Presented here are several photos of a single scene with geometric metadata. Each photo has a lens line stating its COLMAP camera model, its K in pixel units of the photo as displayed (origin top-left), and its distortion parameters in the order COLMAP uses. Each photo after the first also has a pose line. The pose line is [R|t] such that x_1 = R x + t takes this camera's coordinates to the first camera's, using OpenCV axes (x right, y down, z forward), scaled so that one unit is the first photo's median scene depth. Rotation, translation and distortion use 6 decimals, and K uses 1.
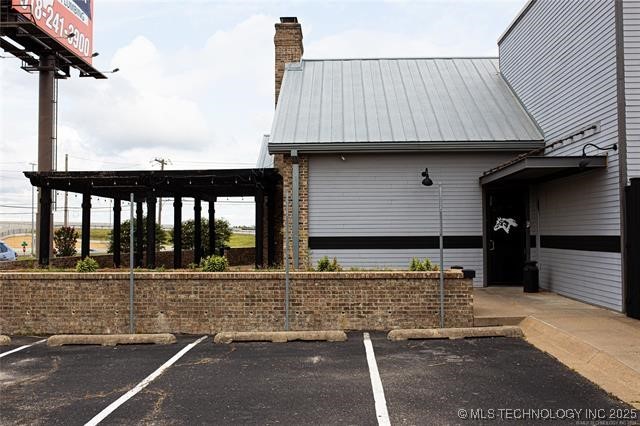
lens RADIAL K [[630.8, 0, 320.0], [0, 630.8, 213.0], [0, 0, 1]] dist [-0.065674, 0.103297]
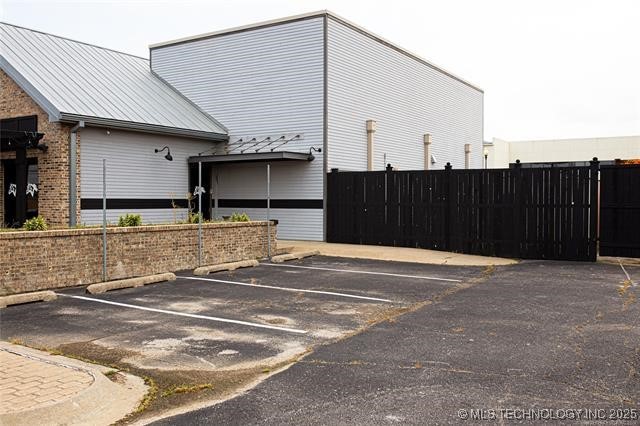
lens RADIAL K [[630.8, 0, 320.0], [0, 630.8, 213.0], [0, 0, 1]] dist [-0.065674, 0.103297]
pose [[0.492366, -0.010216, 0.870328, -1.083279], [-0.037402, 0.998759, 0.032883, 0.015066], [-0.869584, -0.048742, 0.491373, 0.096378]]
